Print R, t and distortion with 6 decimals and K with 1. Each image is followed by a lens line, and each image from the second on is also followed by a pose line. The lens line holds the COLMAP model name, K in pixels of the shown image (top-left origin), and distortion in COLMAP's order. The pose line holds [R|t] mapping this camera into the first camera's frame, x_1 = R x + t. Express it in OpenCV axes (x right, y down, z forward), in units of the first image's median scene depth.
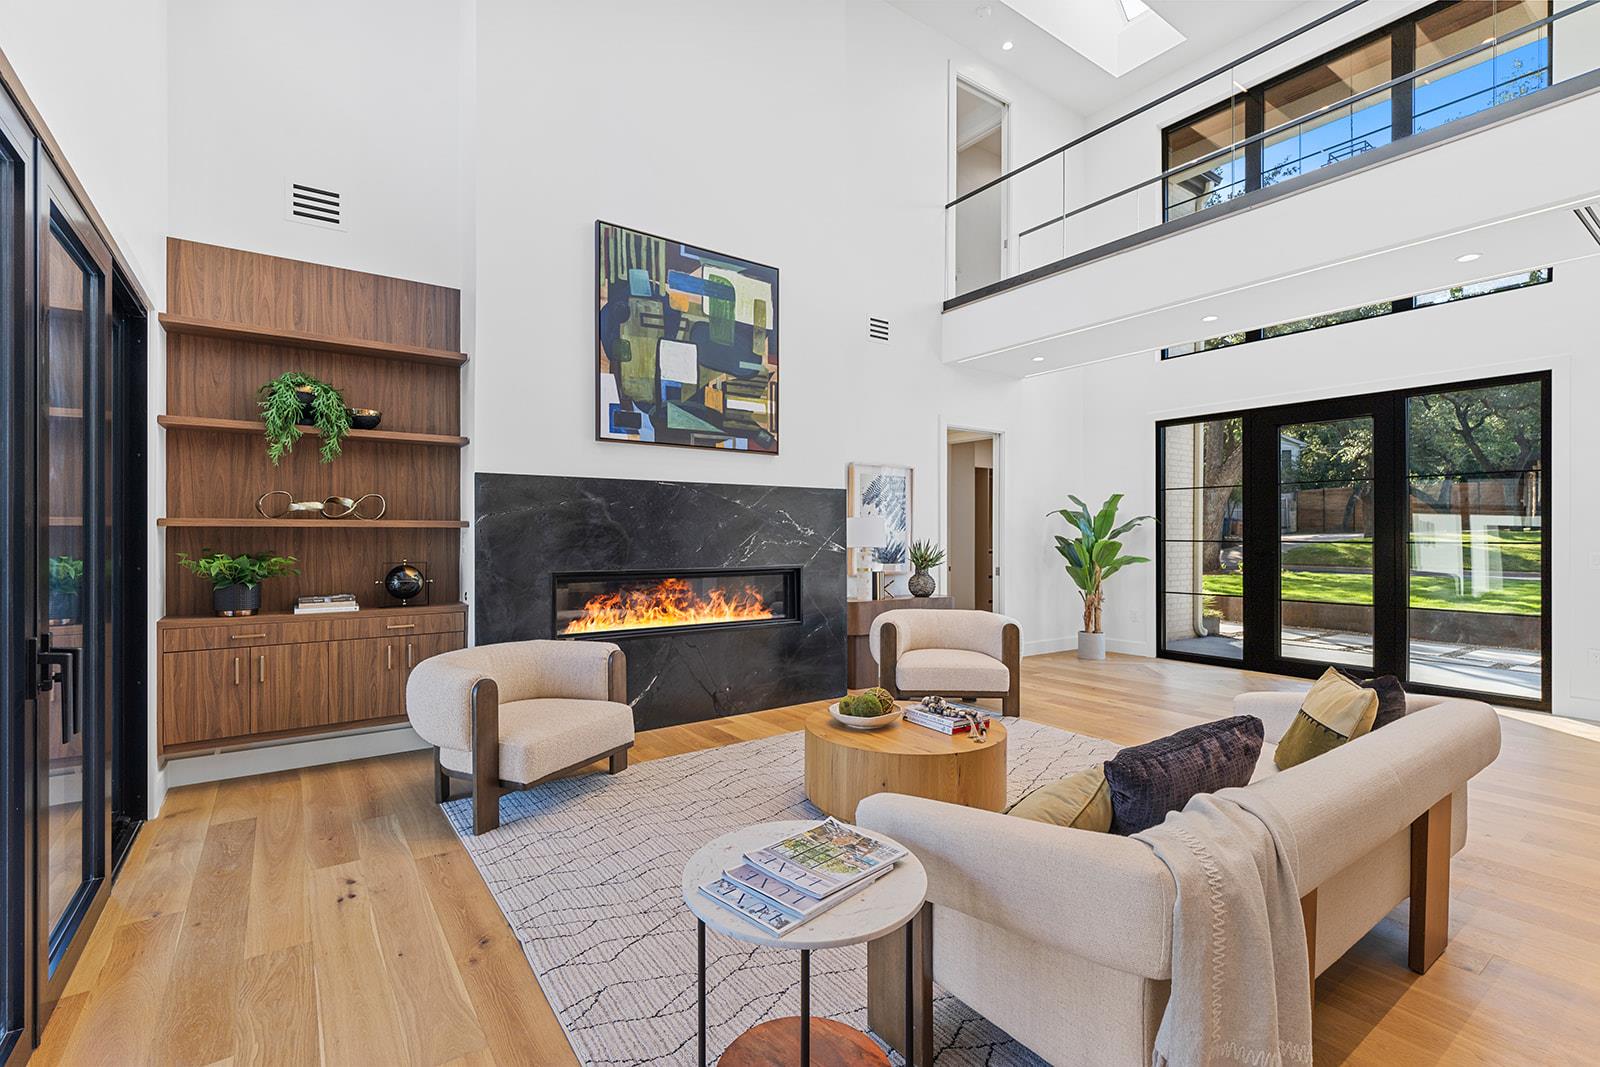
lens RADIAL K [[727.9, 0, 800.0], [0, 727.9, 533.5], [0, 0, 1]] dist [0.024767, -0.000236]
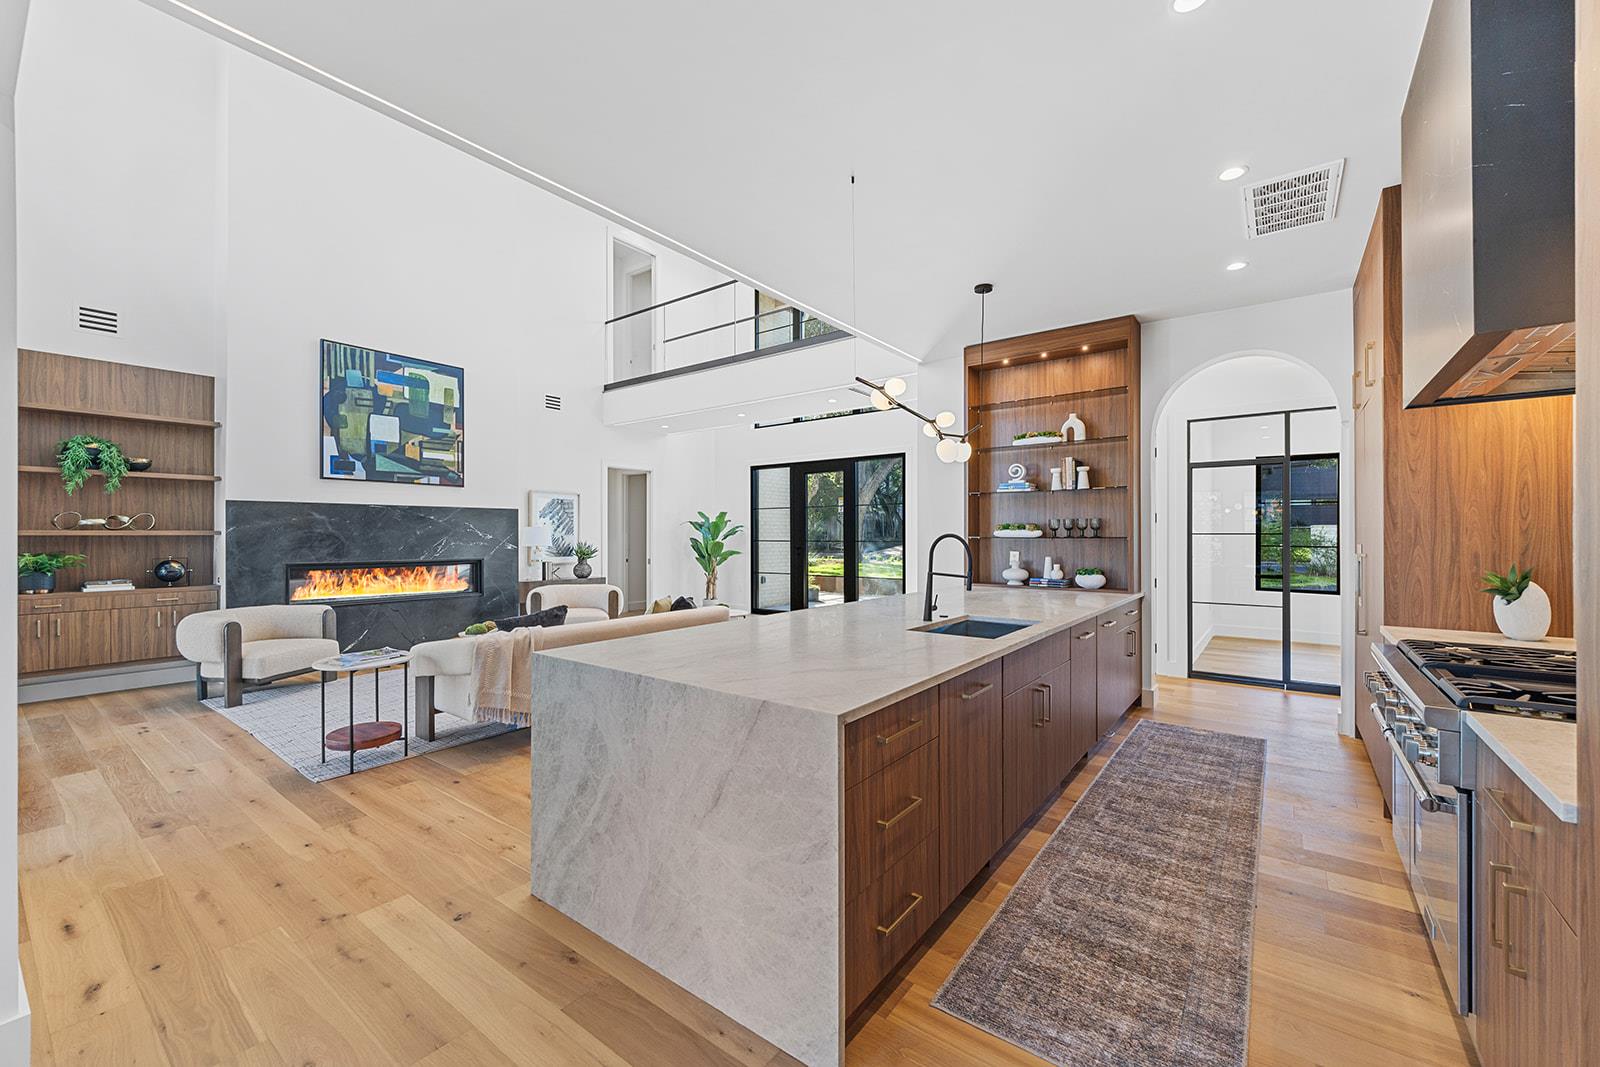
lens RADIAL K [[639.6, 0, 804.3], [0, 639.6, 534.3], [0, 0, 1]] dist [-0.002471, -0.000118]
pose [[0.952030, -0.003553, 0.305983, 0.273763], [0.004366, 0.999989, -0.001971, -0.001324], [-0.305973, 0.003213, 0.952035, -0.587245]]
